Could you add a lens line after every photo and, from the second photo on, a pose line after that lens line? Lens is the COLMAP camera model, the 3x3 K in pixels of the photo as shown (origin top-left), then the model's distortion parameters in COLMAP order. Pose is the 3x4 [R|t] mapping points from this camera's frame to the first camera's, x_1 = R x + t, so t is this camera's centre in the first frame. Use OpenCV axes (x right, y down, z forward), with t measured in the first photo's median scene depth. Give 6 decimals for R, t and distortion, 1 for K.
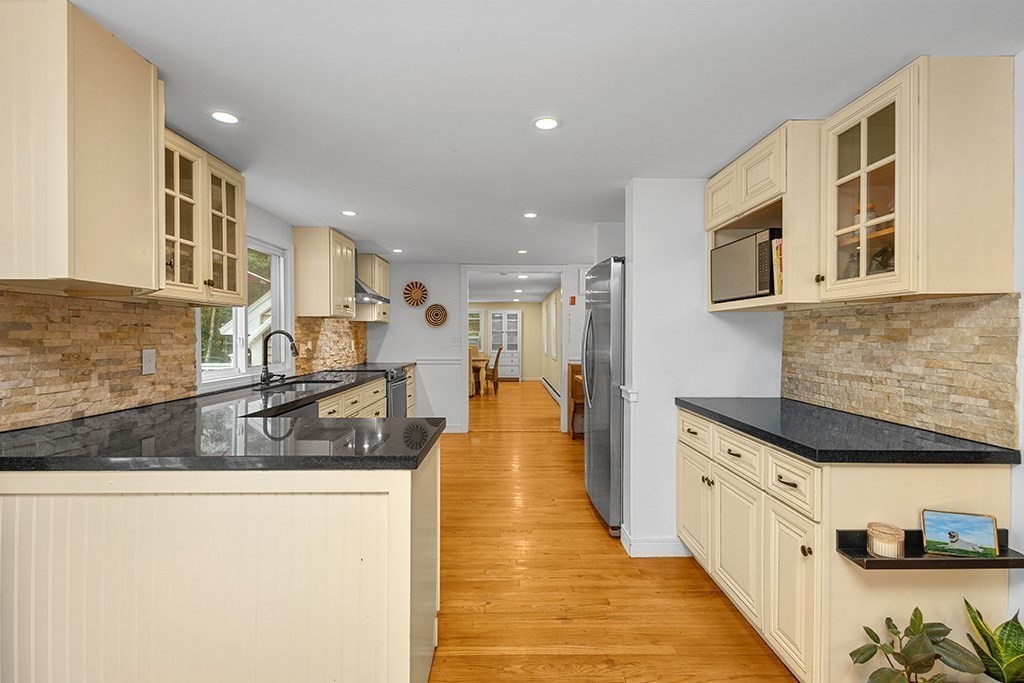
lens RADIAL K [[471.0, 0, 508.4], [0, 471.0, 338.9], [0, 0, 1]] dist [0.012793, -0.003292]
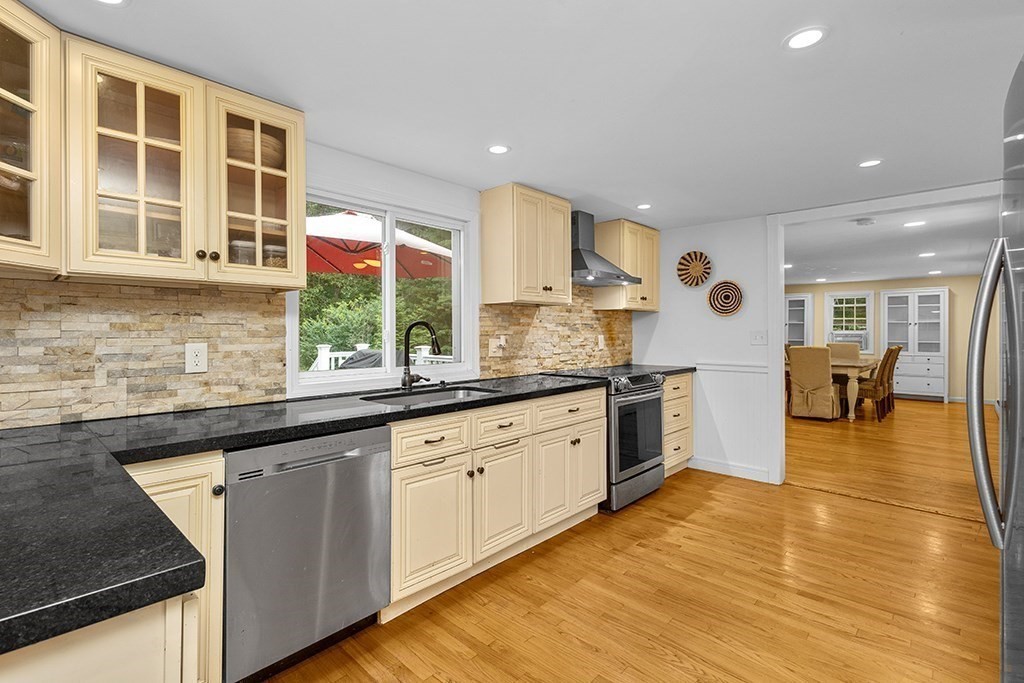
lens RADIAL K [[471.0, 0, 505.8], [0, 471.0, 333.6], [0, 0, 1]] dist [0.012793, -0.003292]
pose [[0.720732, 0.000068, -0.693214, 0.201110], [-0.001929, 0.999996, -0.001907, 0.005043], [0.693211, 0.002712, 0.720730, 0.705295]]
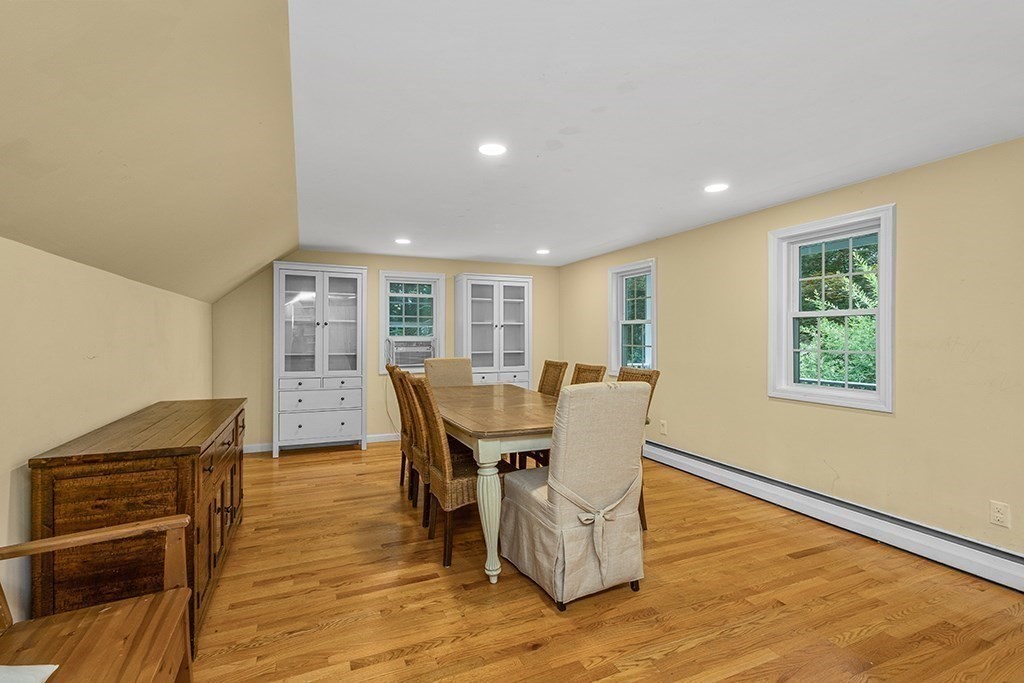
lens RADIAL K [[471.0, 0, 511.6], [0, 471.0, 335.1], [0, 0, 1]] dist [0.012793, -0.003292]
pose [[0.917455, -0.005627, 0.397800, -0.845462], [0.003215, 0.999972, 0.006730, -0.046183], [-0.397827, -0.004896, 0.917447, 2.889708]]
